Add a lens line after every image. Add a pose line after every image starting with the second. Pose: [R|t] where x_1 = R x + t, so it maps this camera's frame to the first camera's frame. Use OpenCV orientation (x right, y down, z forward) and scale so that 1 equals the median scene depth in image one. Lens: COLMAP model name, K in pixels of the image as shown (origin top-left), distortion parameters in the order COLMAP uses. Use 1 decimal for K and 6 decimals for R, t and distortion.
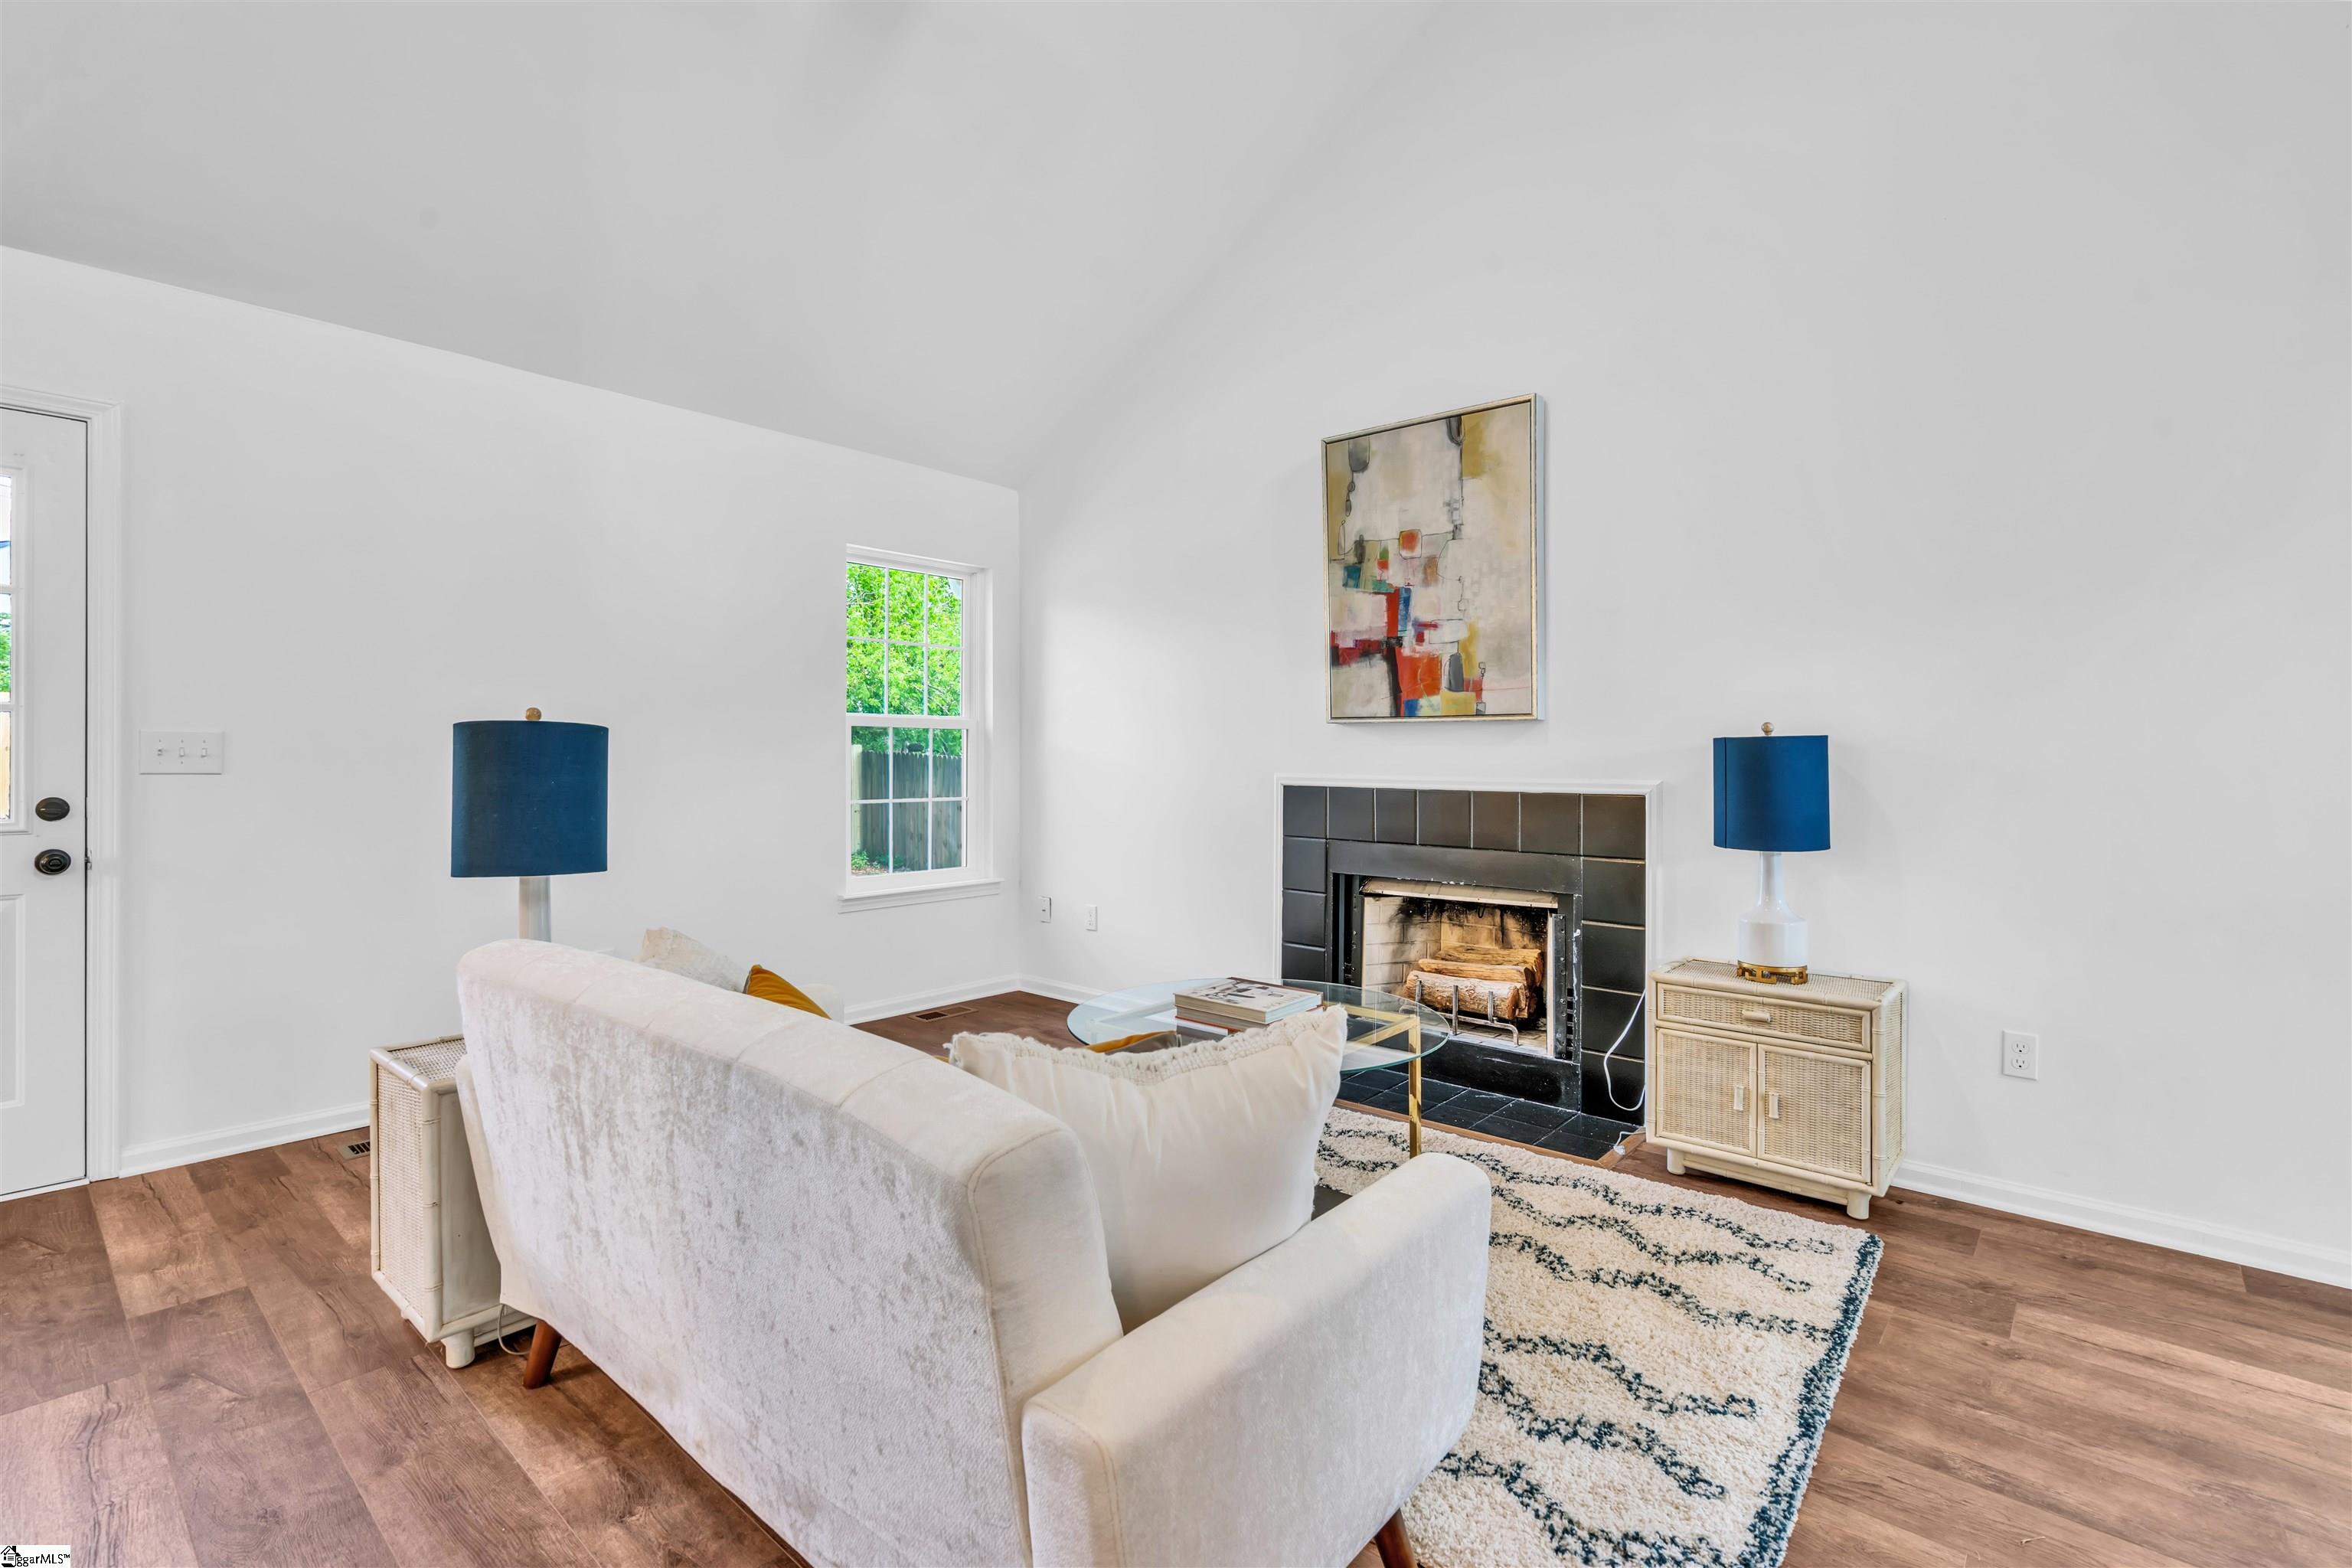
lens RADIAL K [[1076.7, 0, 1160.8], [0, 1076.7, 755.4], [0, 0, 1]] dist [-0.003101, 0.001705]
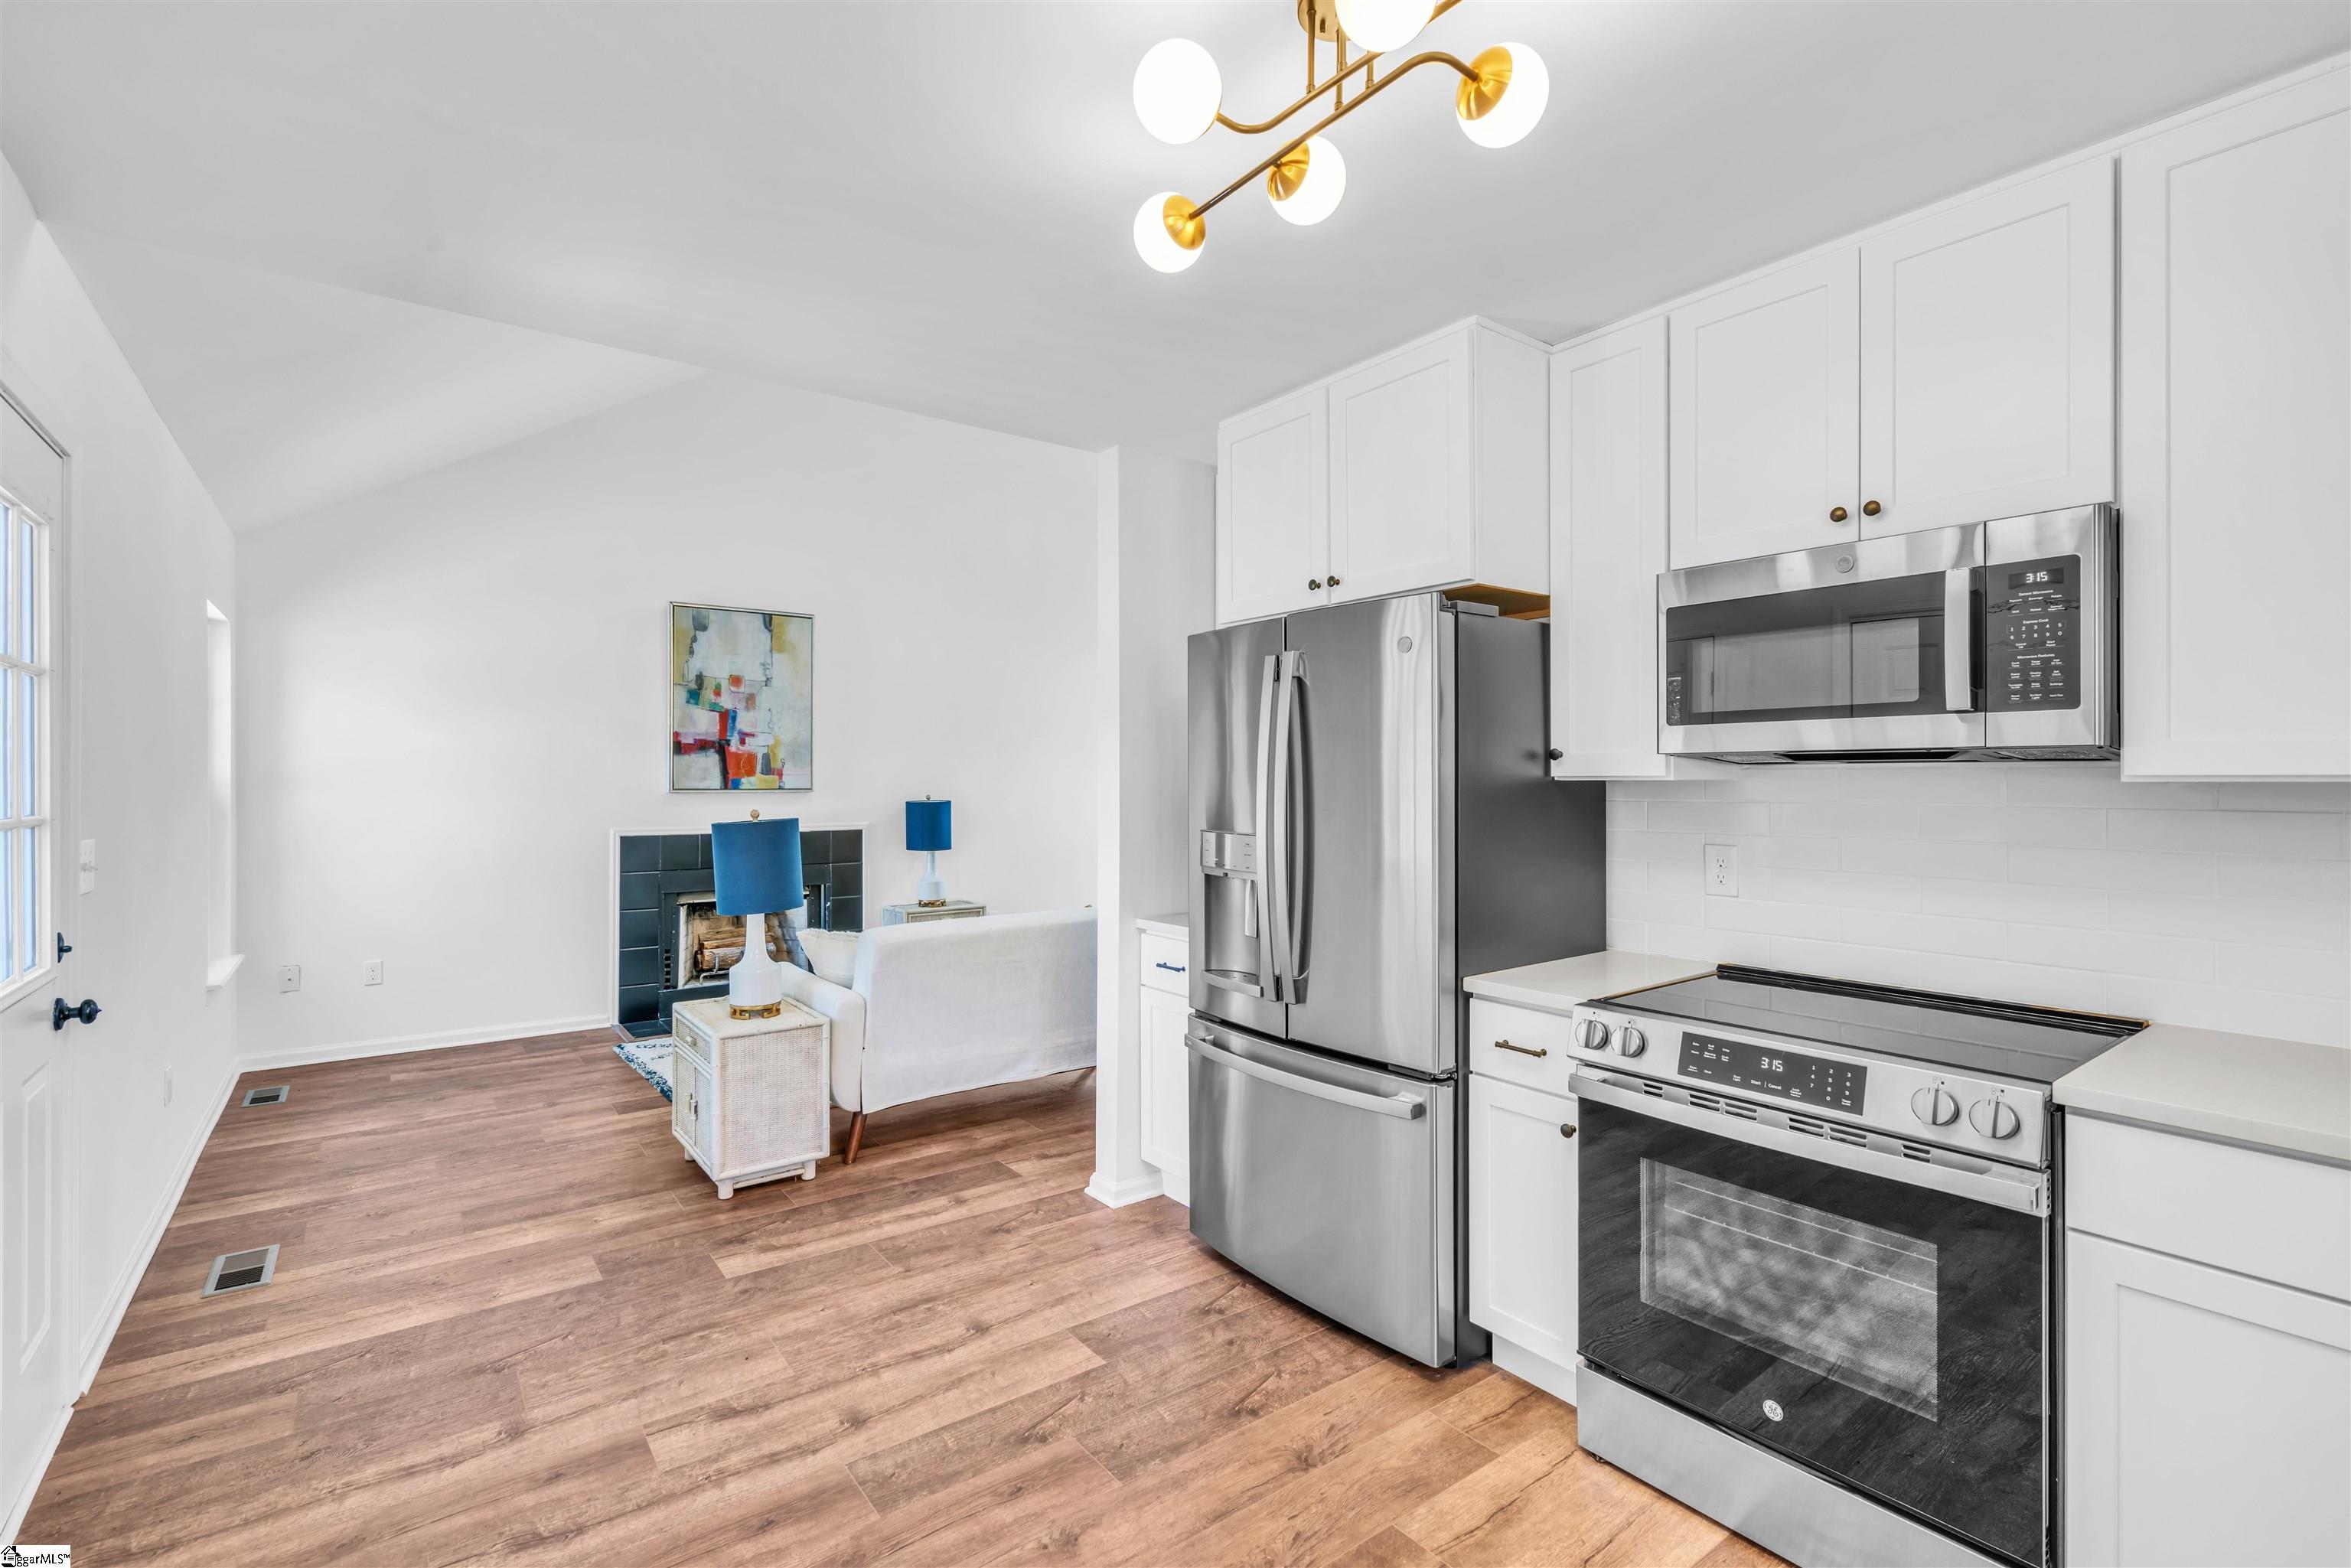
lens RADIAL K [[1076.2, 0, 1169.4], [0, 1076.2, 771.5], [0, 0, 1]] dist [-0.003101, 0.001705]
pose [[0.206621, 0.001035, 0.978421, -1.264580], [0.000942, 0.999999, -0.001257, -0.061876], [-0.978421, 0.001181, 0.206619, 0.020679]]
